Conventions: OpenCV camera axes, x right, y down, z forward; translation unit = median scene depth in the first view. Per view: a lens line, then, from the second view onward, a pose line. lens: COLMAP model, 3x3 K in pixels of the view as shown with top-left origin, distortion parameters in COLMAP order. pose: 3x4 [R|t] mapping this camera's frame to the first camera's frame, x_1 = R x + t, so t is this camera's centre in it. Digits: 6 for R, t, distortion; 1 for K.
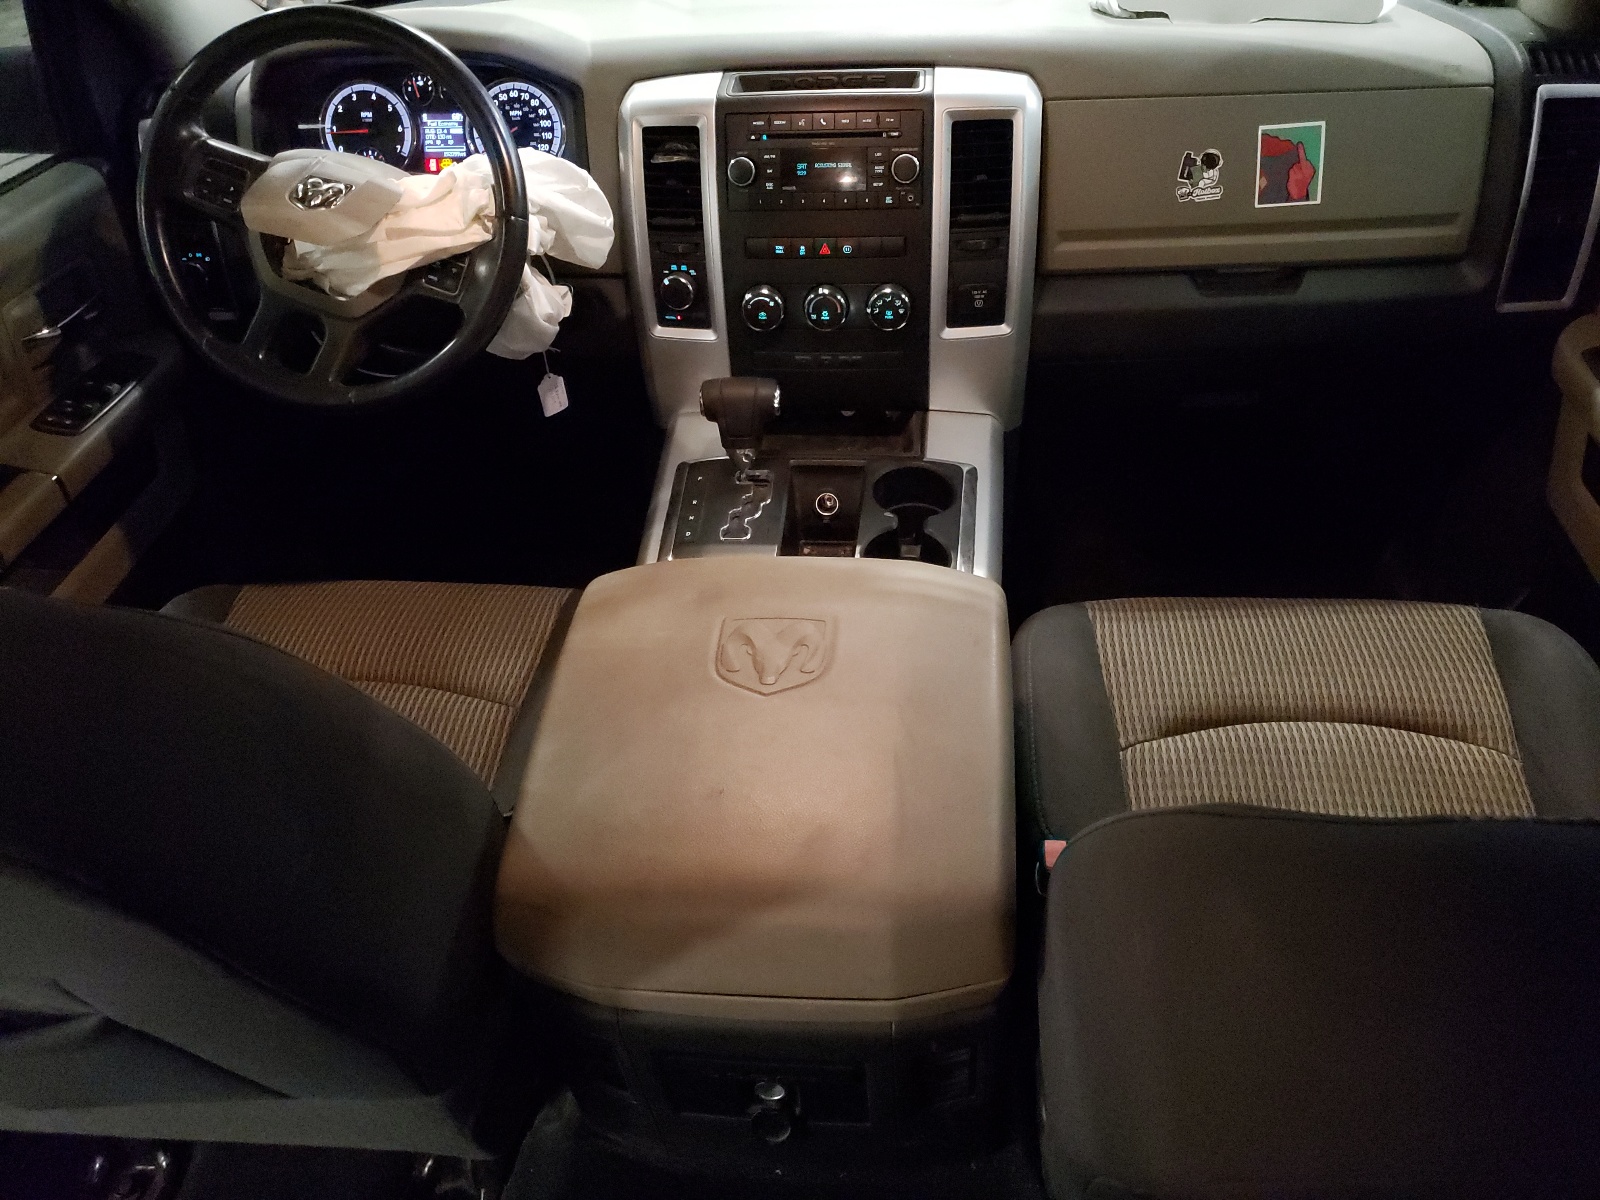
lens RADIAL K [[1318.2, 0, 800.0], [0, 1318.2, 600.0], [0, 0, 1]] dist [0.033024, -0.001571]
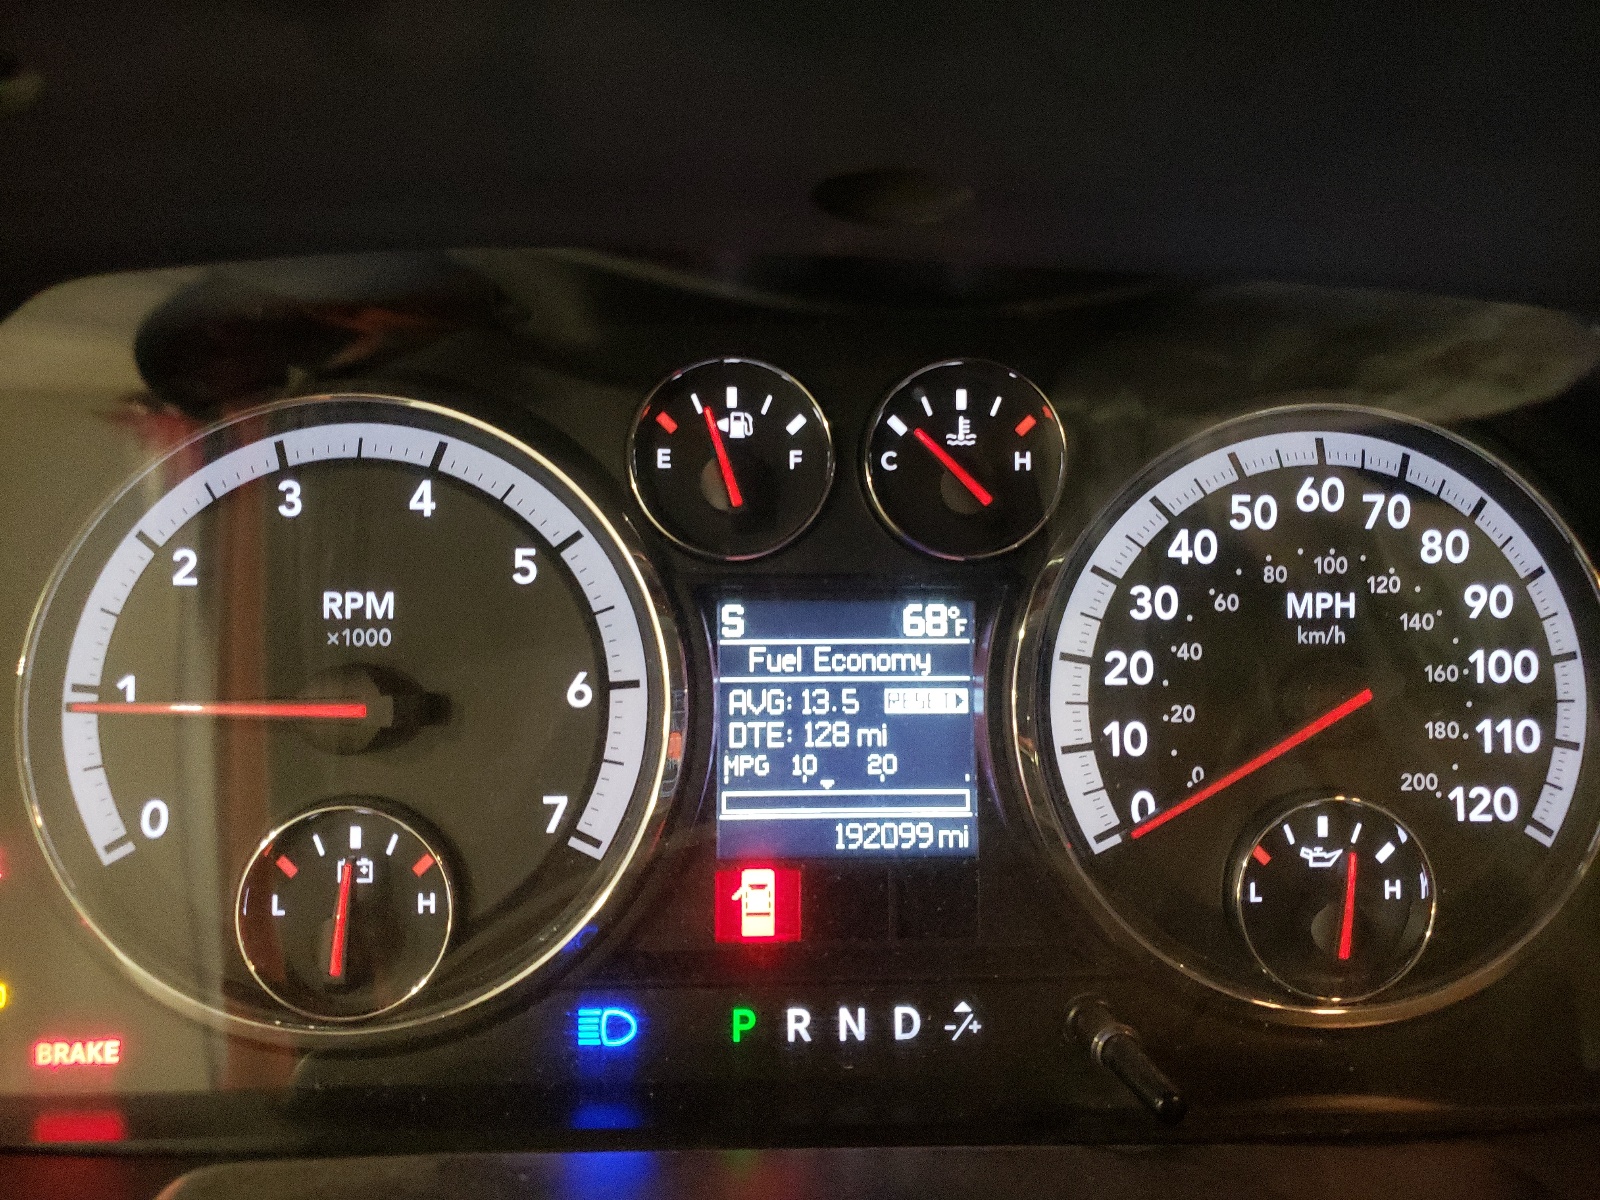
lens RADIAL K [[1318.2, 0, 800.0], [0, 1318.2, 600.0], [0, 0, 1]] dist [0.033024, -0.001571]
pose [[0.986646, 0.013200, 0.162343, -0.303302], [0.039819, 0.946920, -0.318993, -0.317138], [-0.157937, 0.321198, 0.933749, 0.854523]]
